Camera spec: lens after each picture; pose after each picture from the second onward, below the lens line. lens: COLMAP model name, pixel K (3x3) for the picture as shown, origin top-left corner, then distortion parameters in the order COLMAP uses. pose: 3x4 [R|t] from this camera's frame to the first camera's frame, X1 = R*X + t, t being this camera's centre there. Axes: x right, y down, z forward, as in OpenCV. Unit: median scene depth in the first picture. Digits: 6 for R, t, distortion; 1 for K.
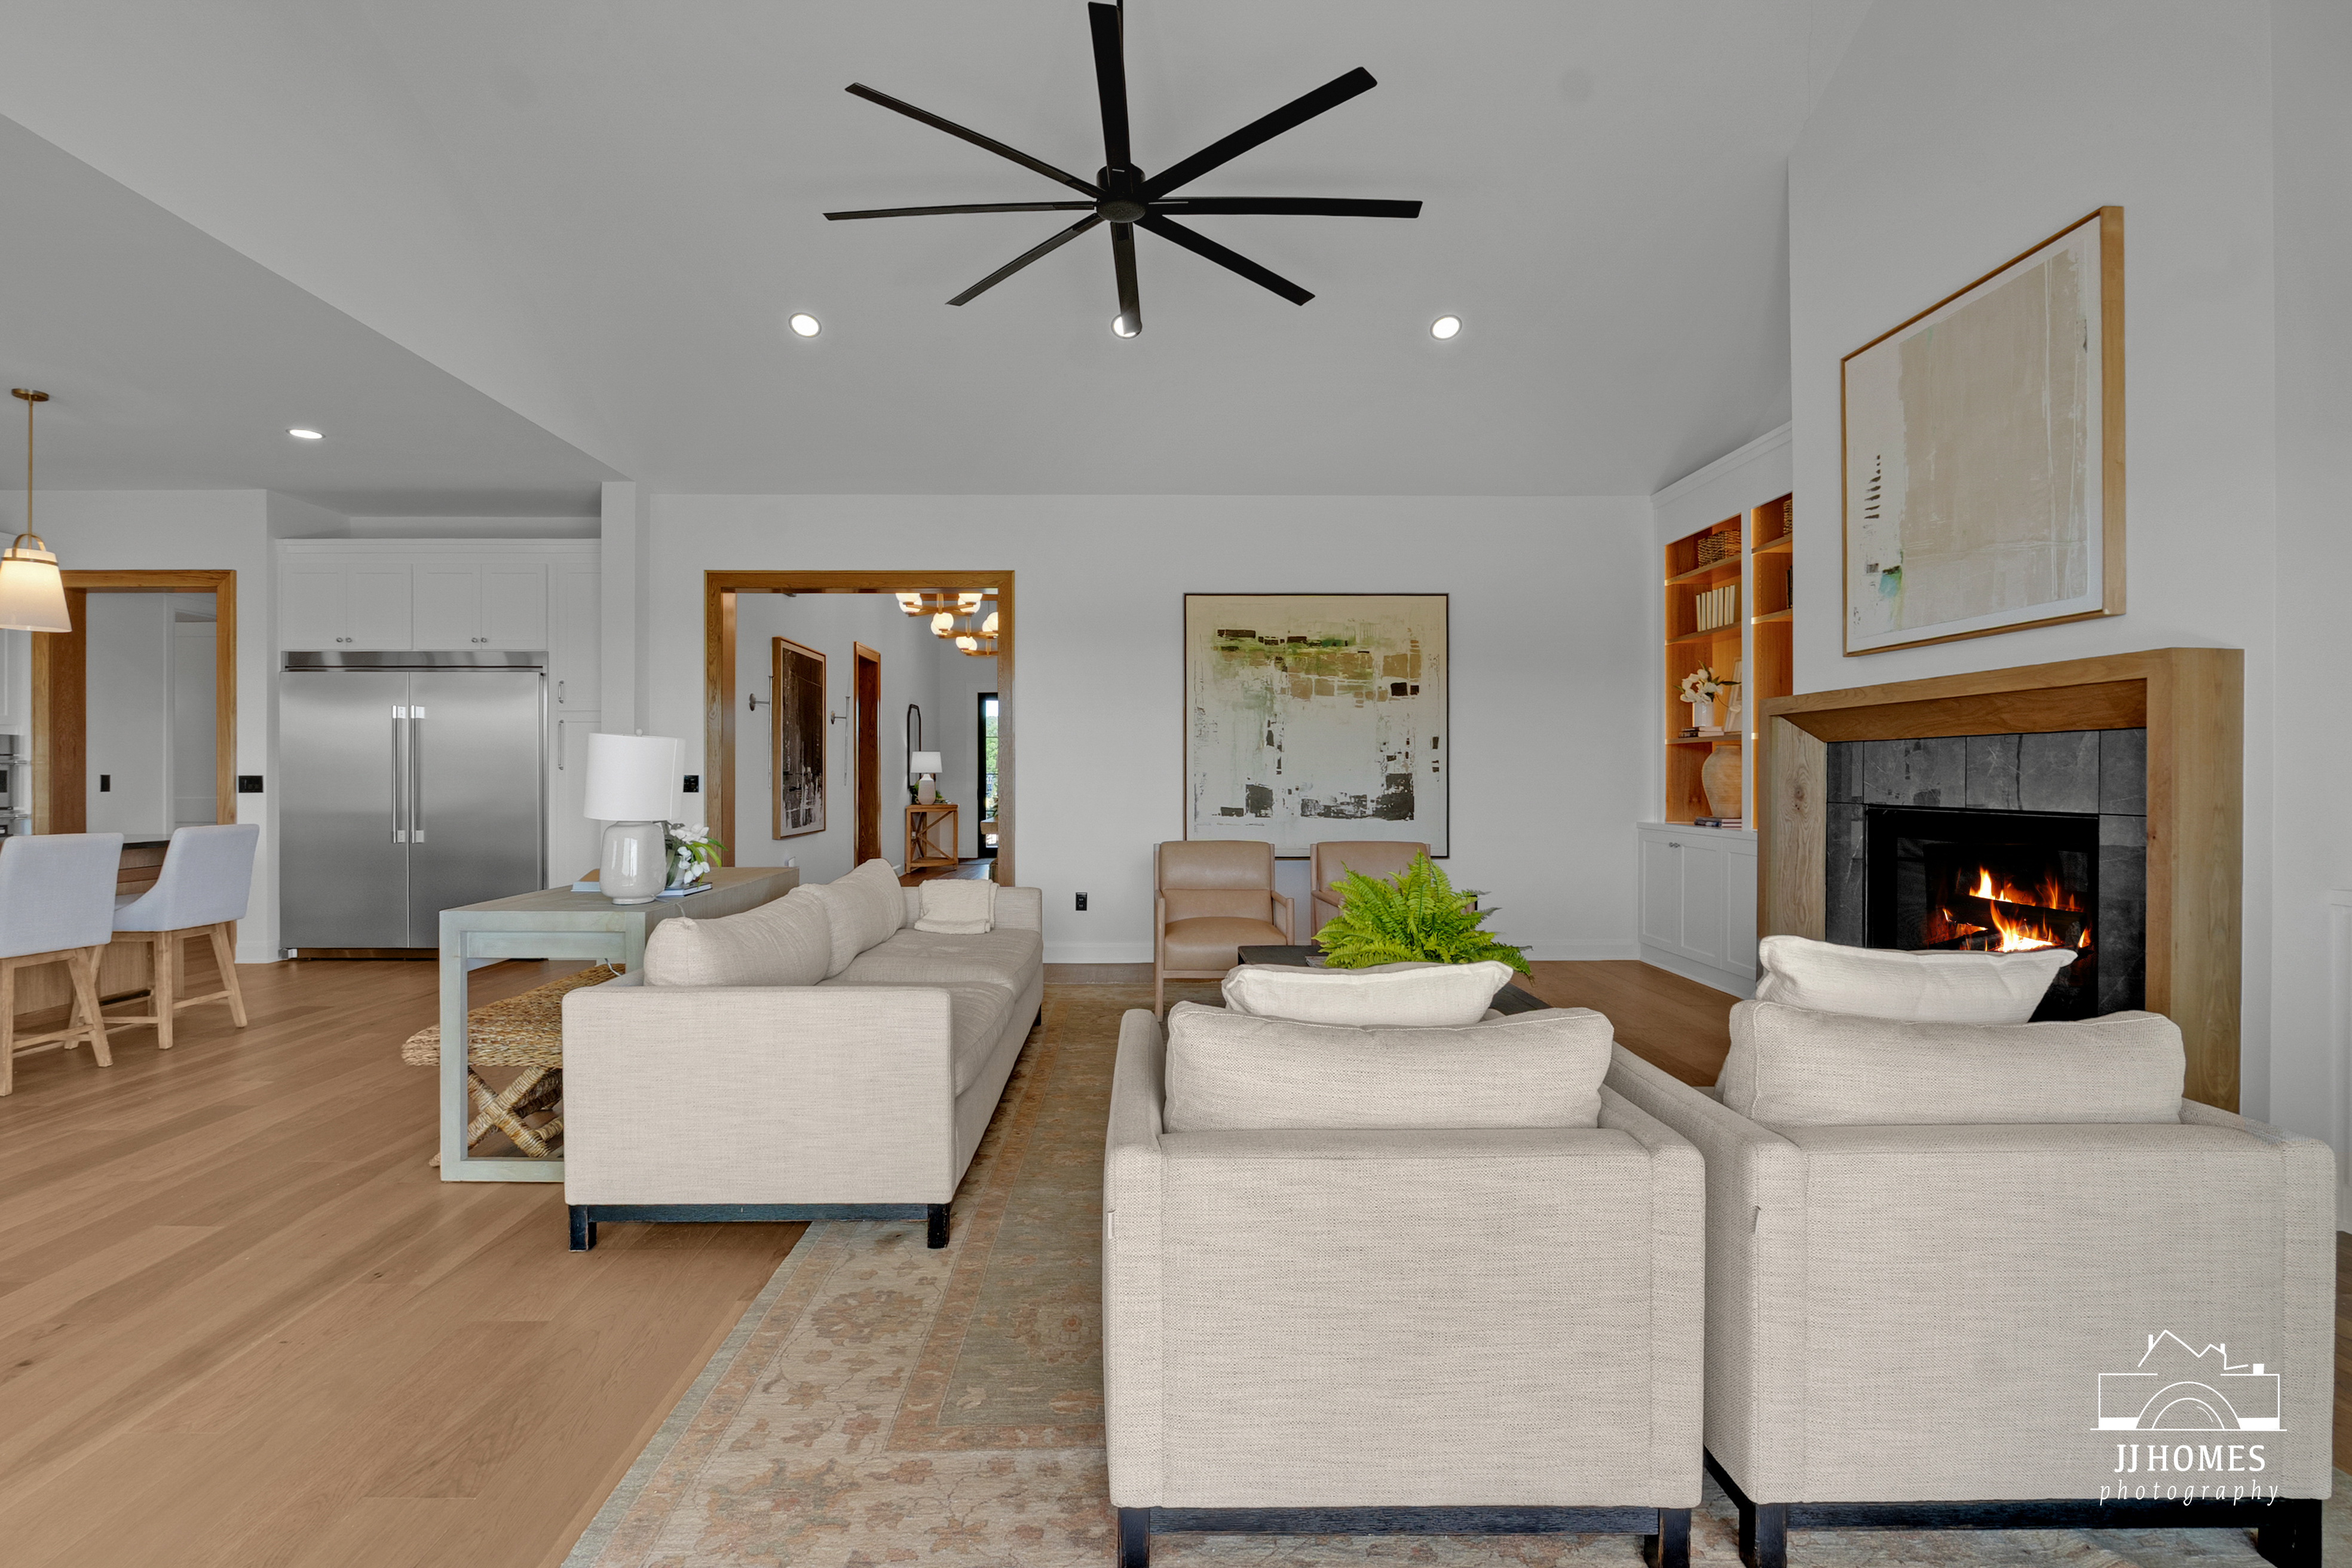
lens RADIAL K [[1093.3, 0, 1145.1], [0, 1093.3, 776.8], [0, 0, 1]] dist [0.001103, -0.000369]
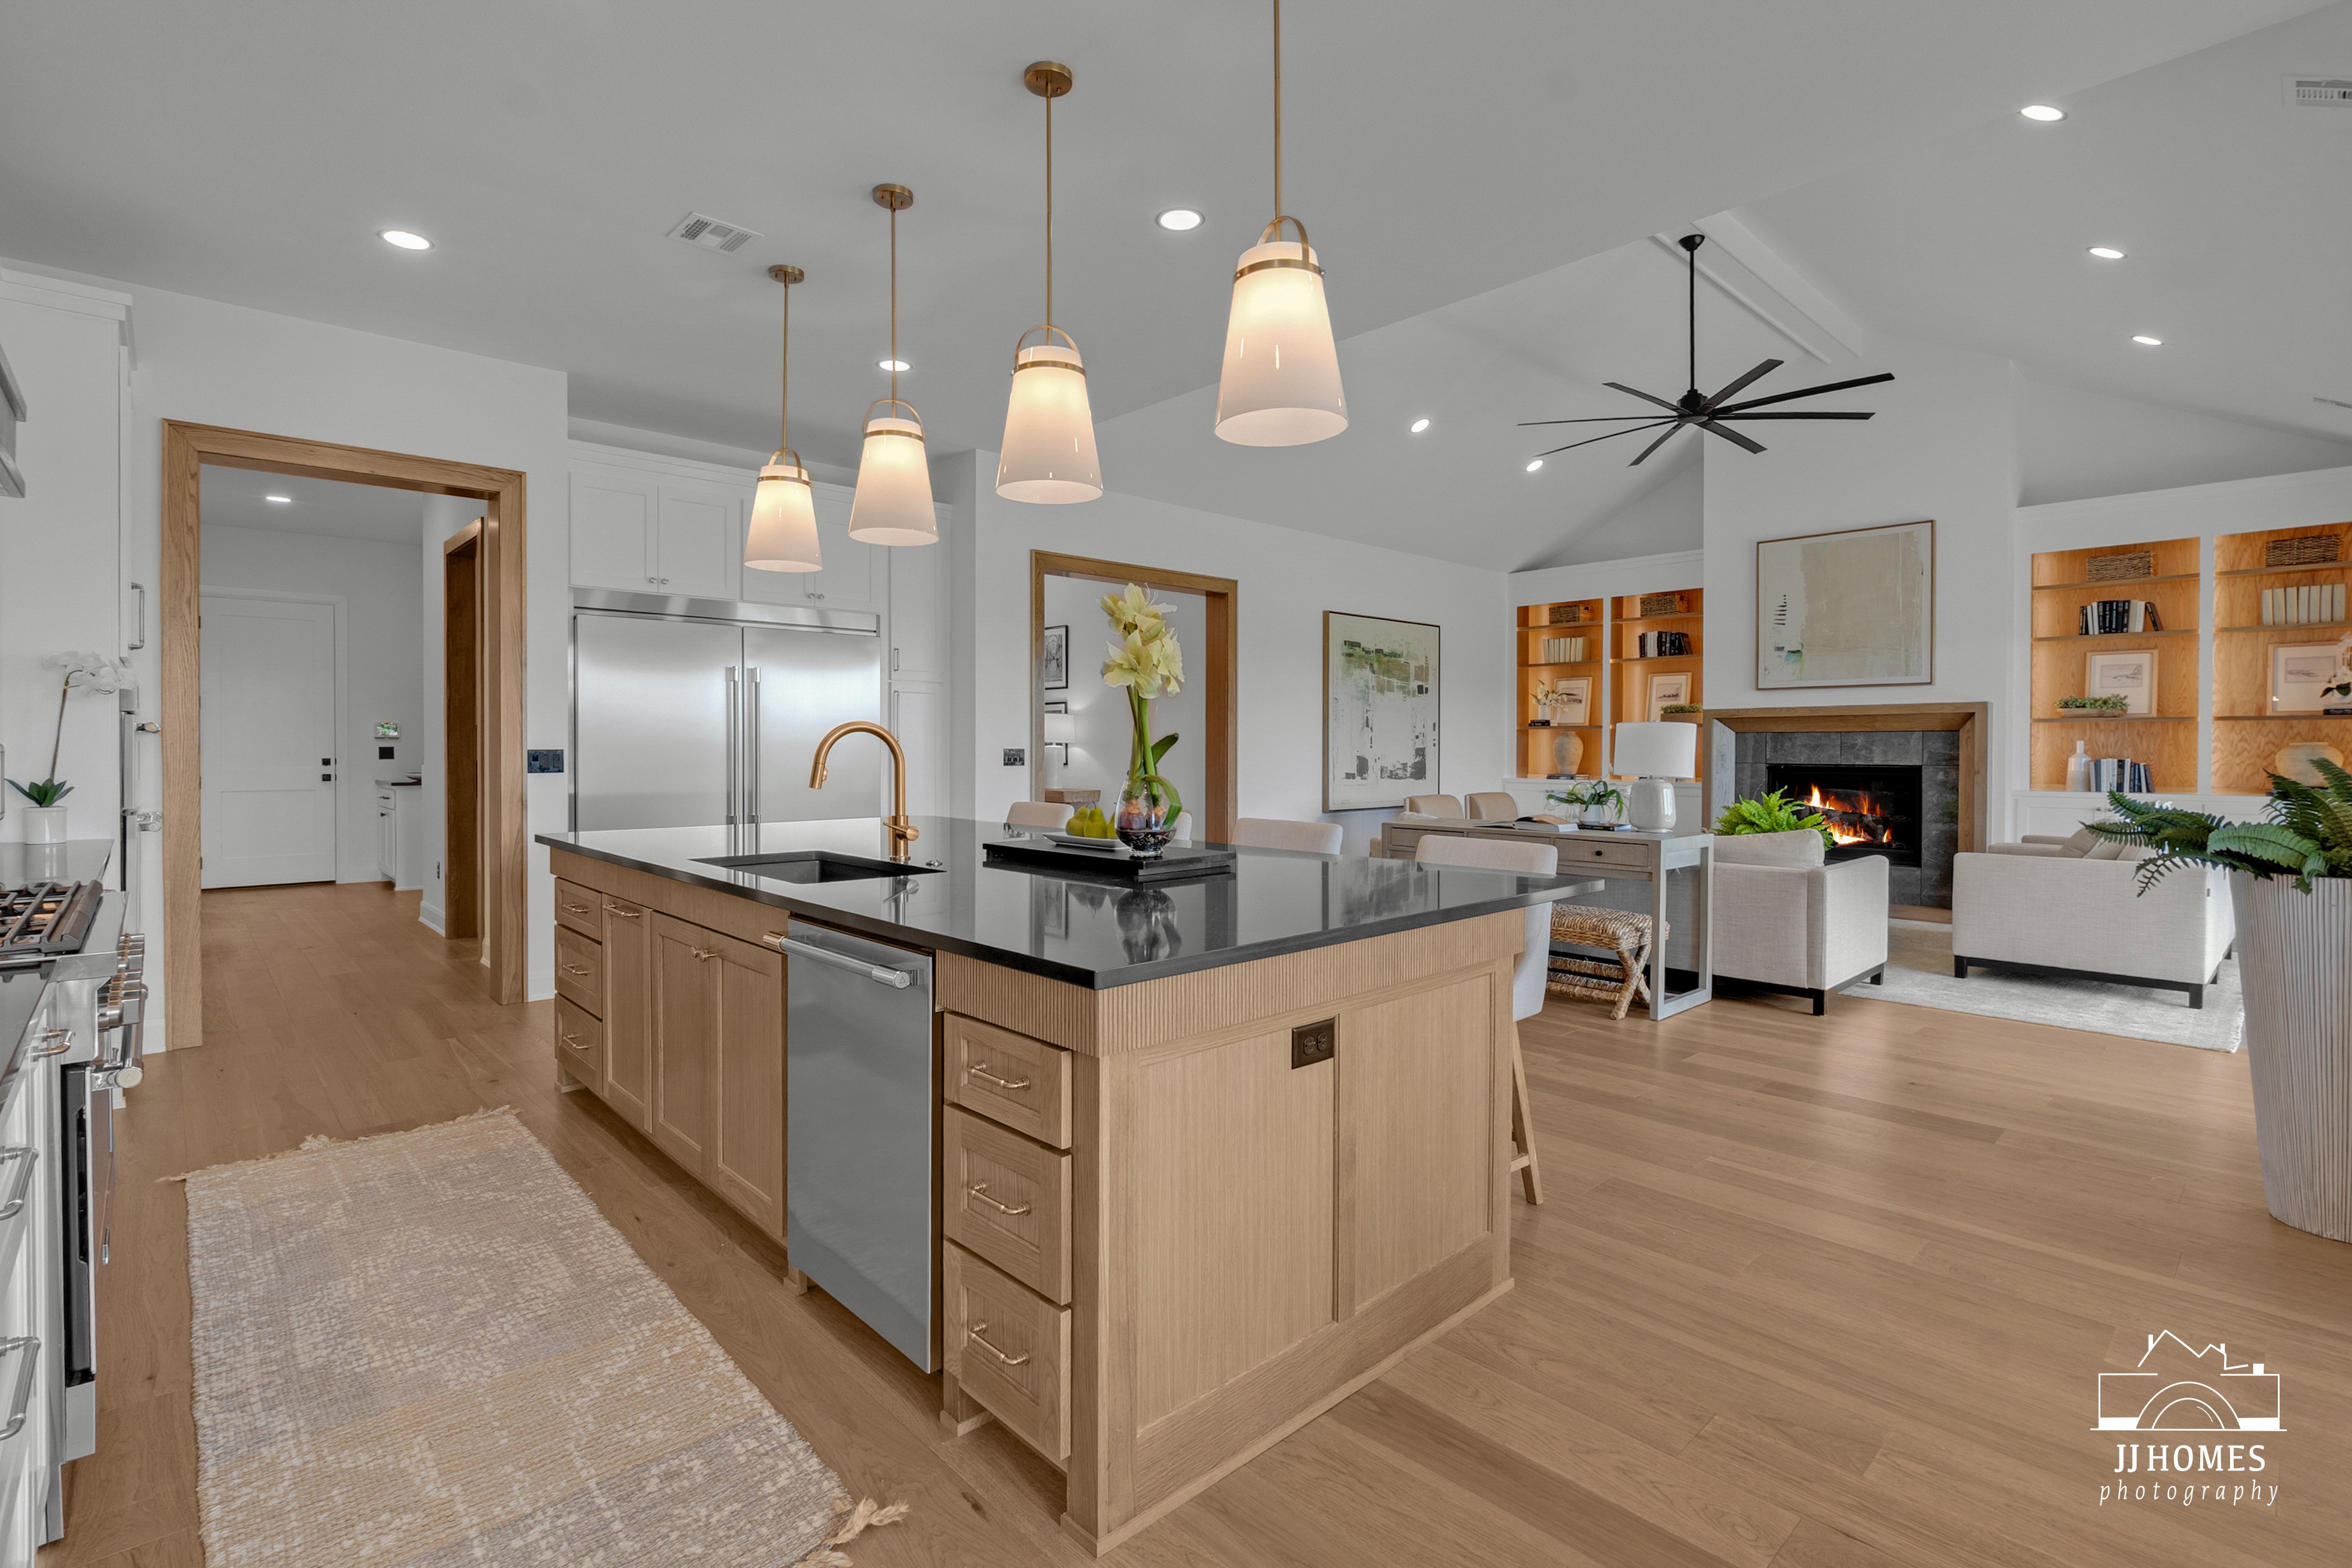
lens RADIAL K [[1093.3, 0, 1145.1], [0, 1093.3, 776.8], [0, 0, 1]] dist [0.001103, -0.000369]
pose [[0.744750, -0.016727, 0.667134, -1.014611], [0.000763, 0.999707, 0.024213, 0.000153], [-0.667343, -0.017524, 0.744544, 0.161502]]
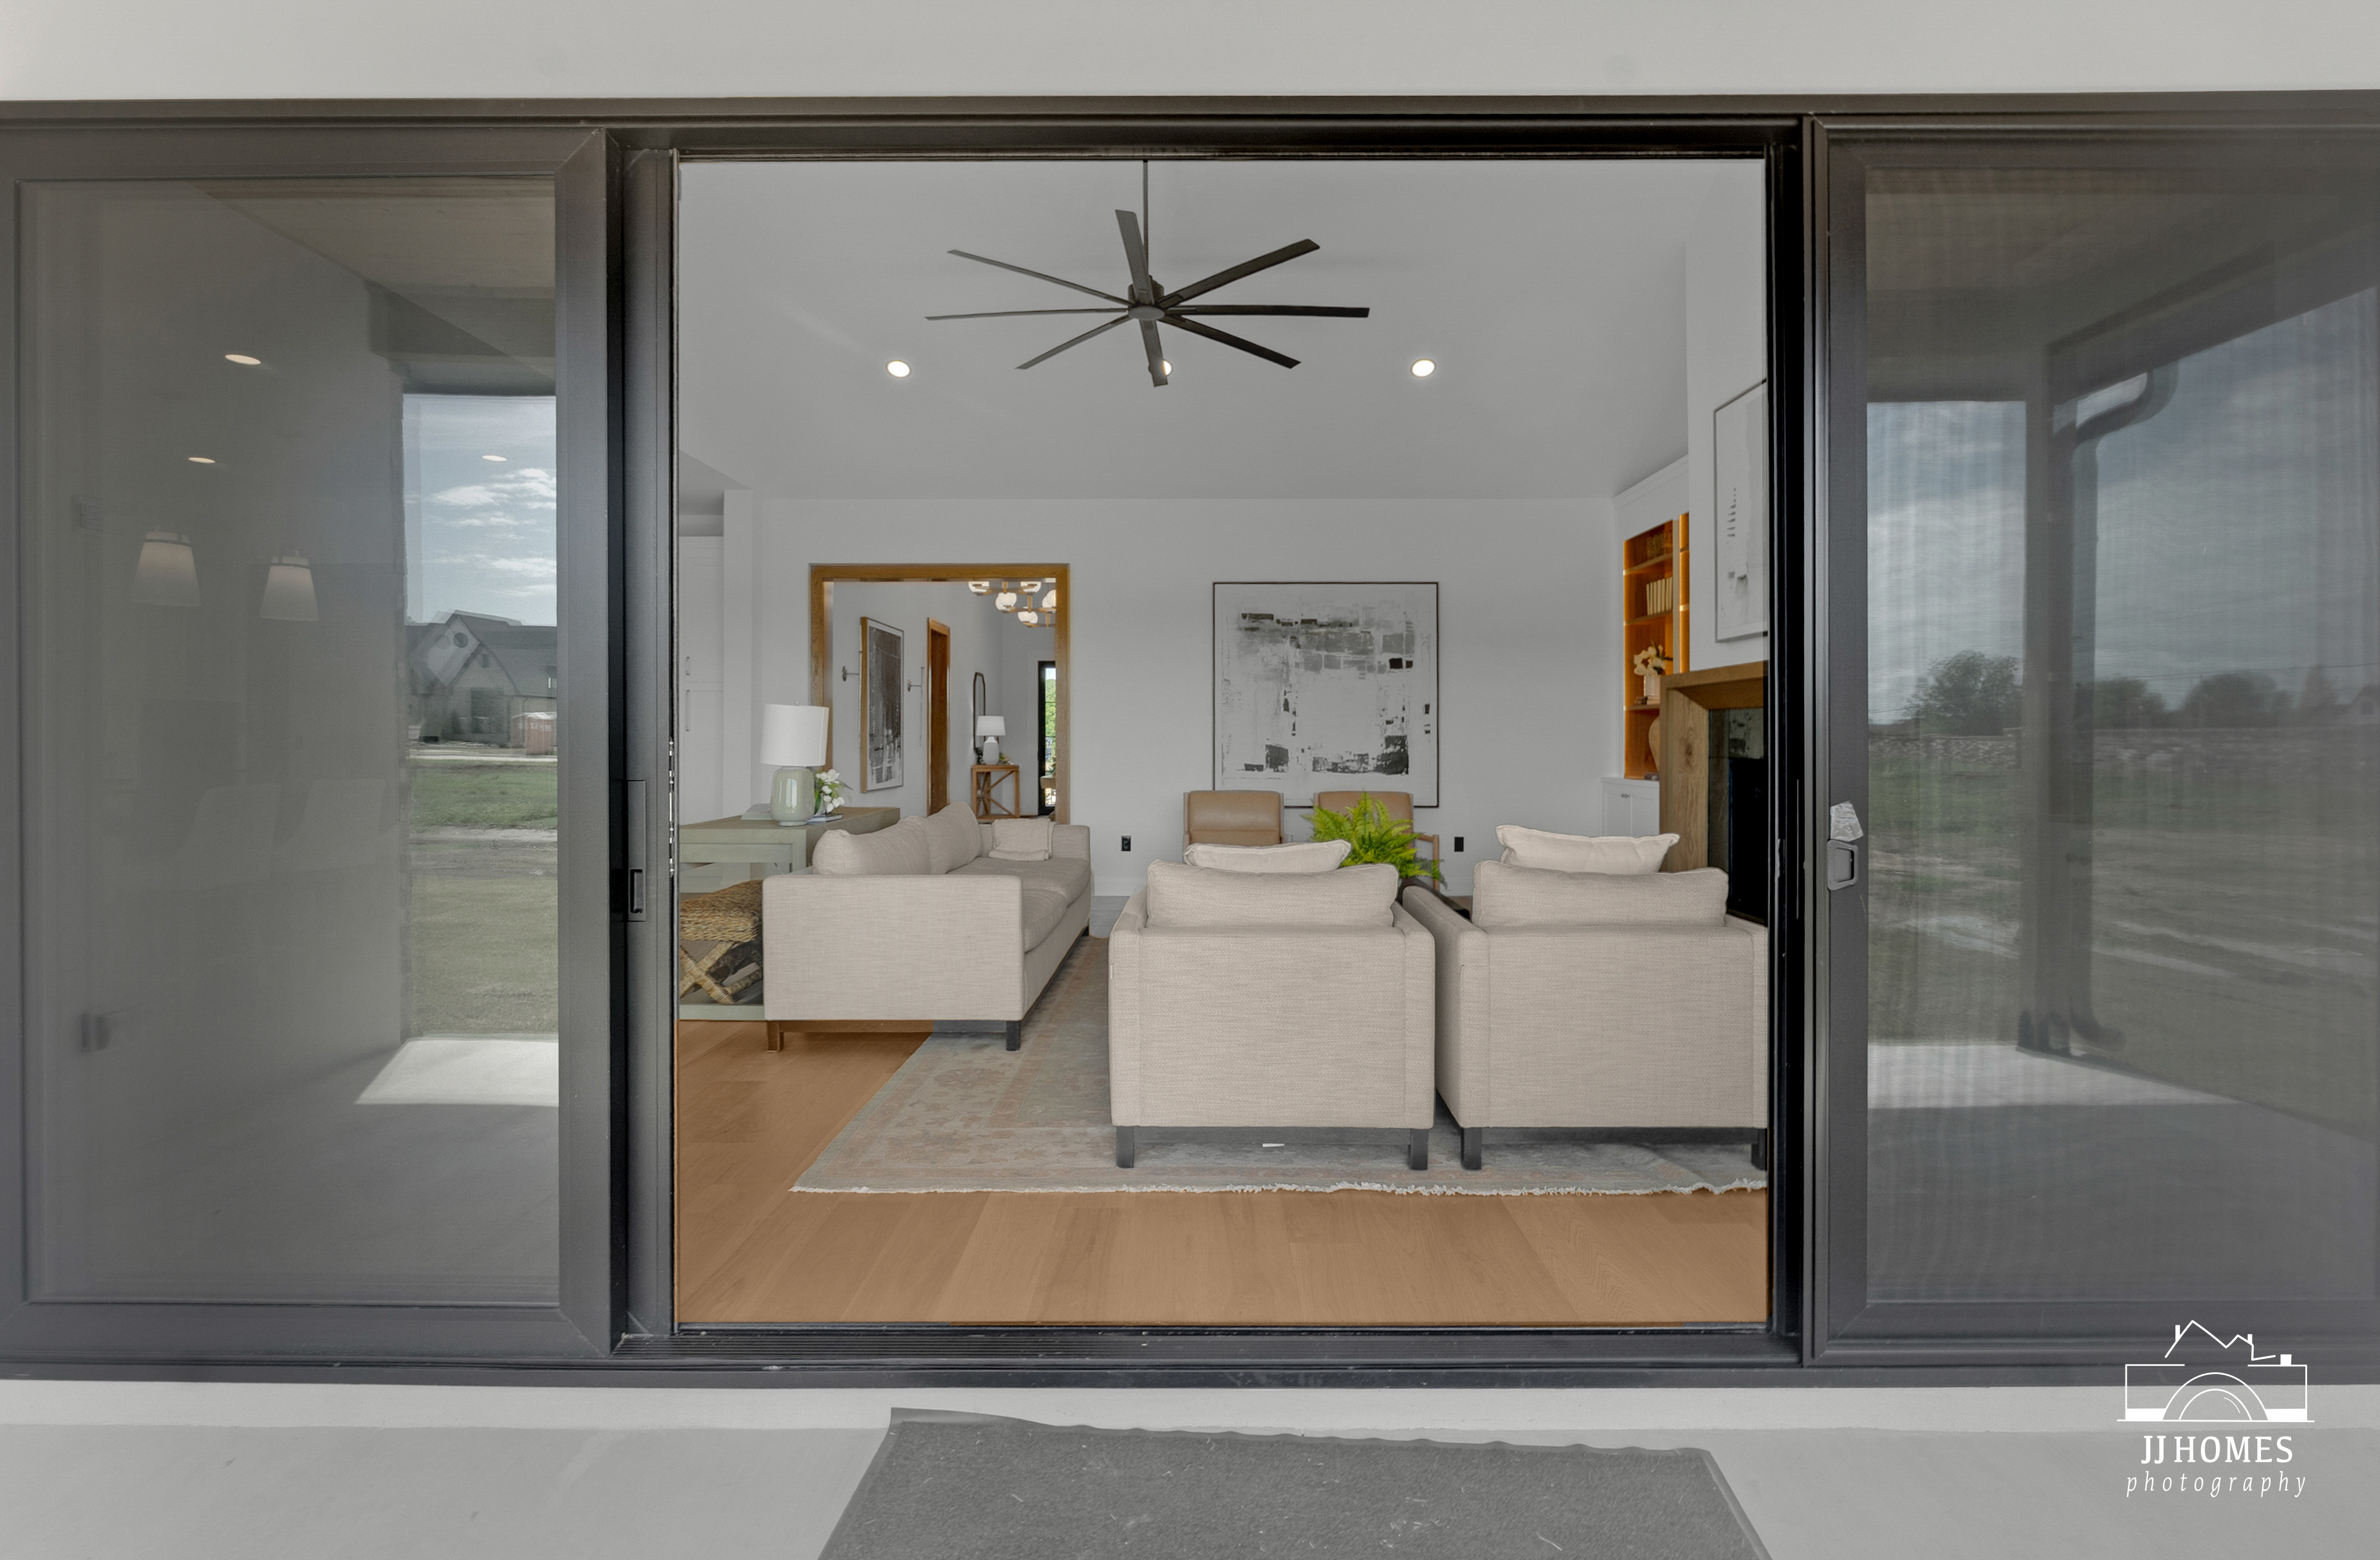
lens RADIAL K [[1117.9, 0, 1191.1], [0, 1117.9, 742.4], [0, 0, 1]] dist [-0.000313, -0.000023]
pose [[0.999888, 0.000953, -0.014942, 0.029976], [-0.000942, 0.999999, 0.000756, 0.003916], [0.014943, -0.000742, 0.999888, -0.206048]]
